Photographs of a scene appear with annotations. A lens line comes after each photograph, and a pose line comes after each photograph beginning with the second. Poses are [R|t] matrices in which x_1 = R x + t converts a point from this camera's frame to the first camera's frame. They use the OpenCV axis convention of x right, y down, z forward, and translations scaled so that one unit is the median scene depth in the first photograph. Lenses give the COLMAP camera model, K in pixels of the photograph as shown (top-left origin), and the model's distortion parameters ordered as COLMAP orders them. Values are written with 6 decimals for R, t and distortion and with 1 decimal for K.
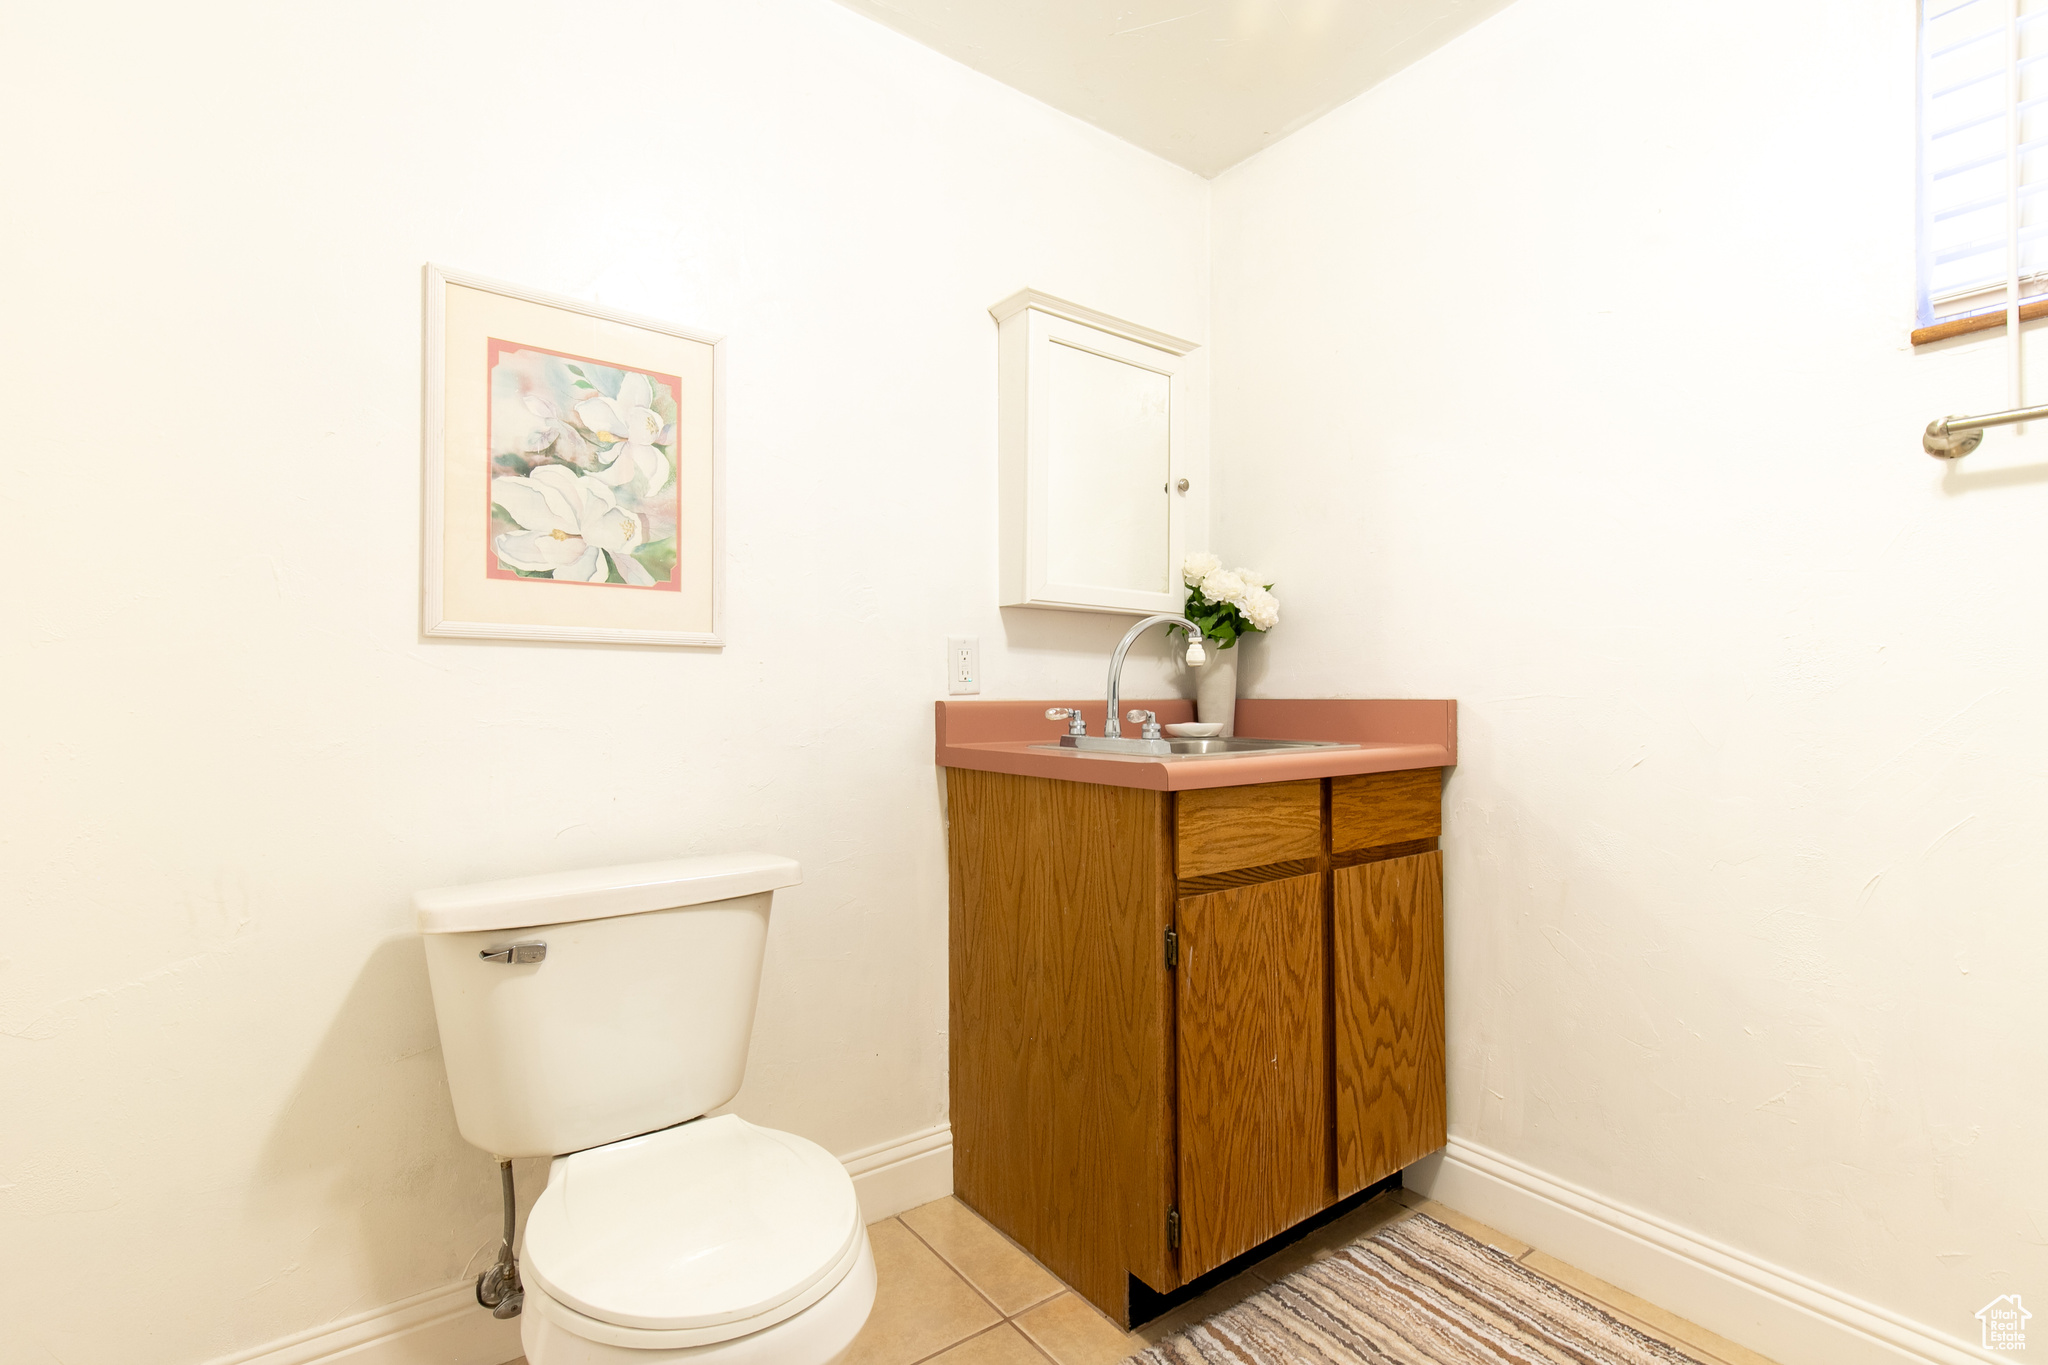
lens RADIAL K [[931.2, 0, 1114.8], [0, 931.2, 676.1], [0, 0, 1]] dist [0.009493, -0.001562]
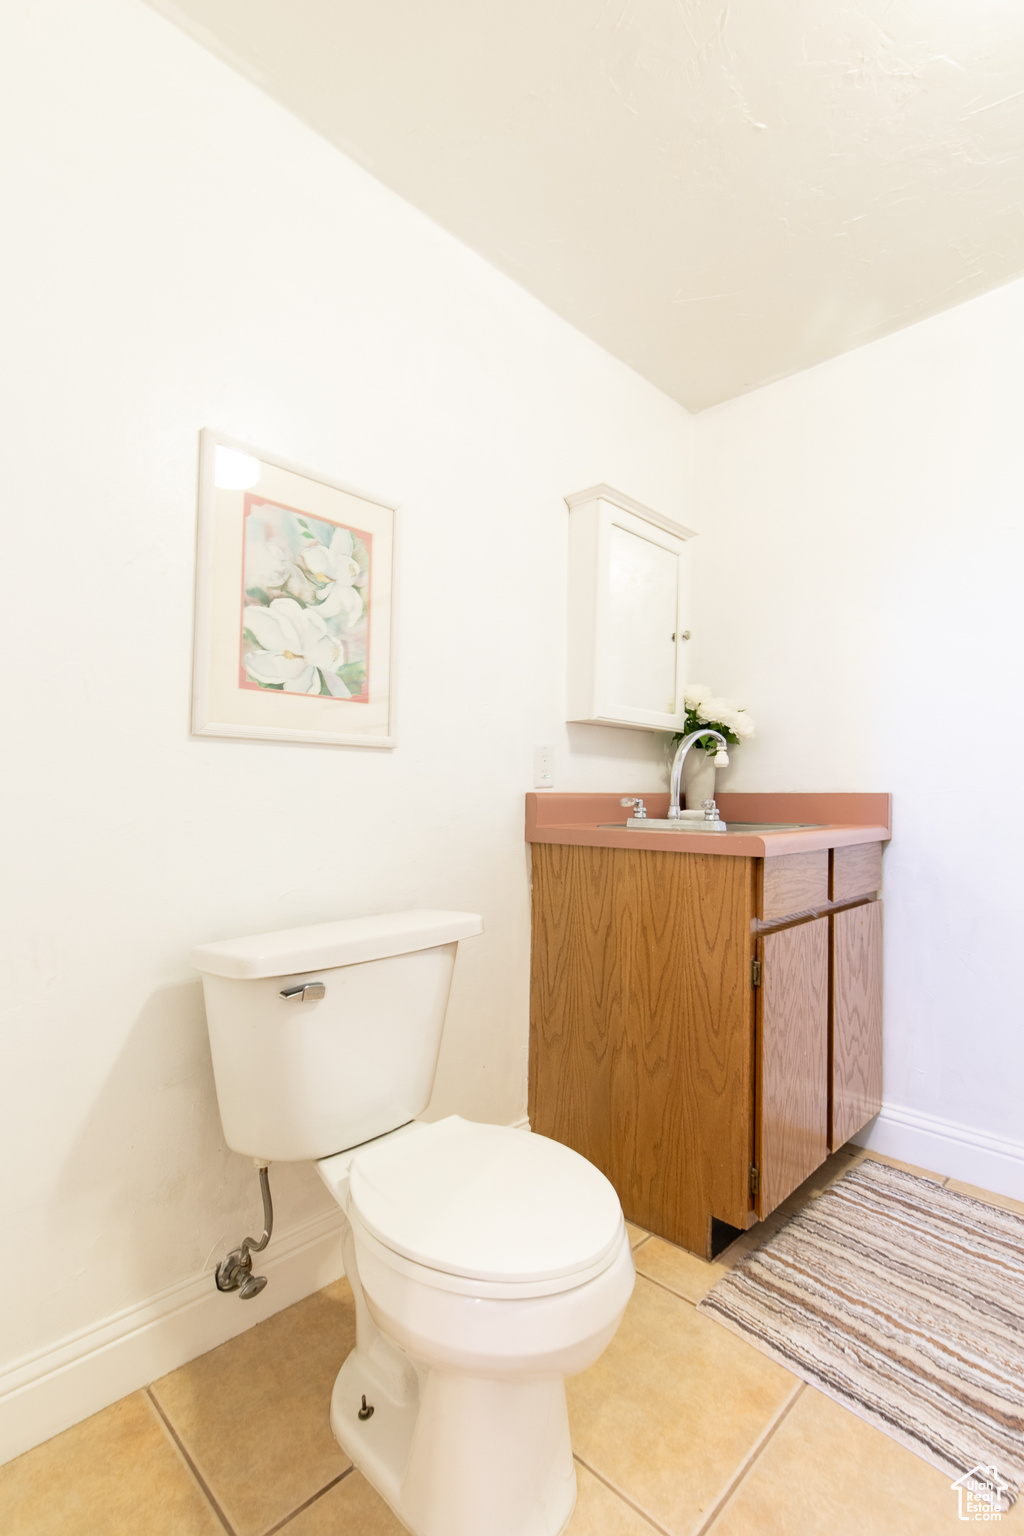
lens RADIAL K [[698.4, 0, 526.4], [0, 698.4, 775.2], [0, 0, 1]] dist [0.009493, -0.001562]
pose [[0.988088, 0.007342, 0.153716, -0.396269], [-0.005579, 0.999914, -0.011895, 0.015863], [-0.153790, 0.010896, 0.988043, 0.036620]]
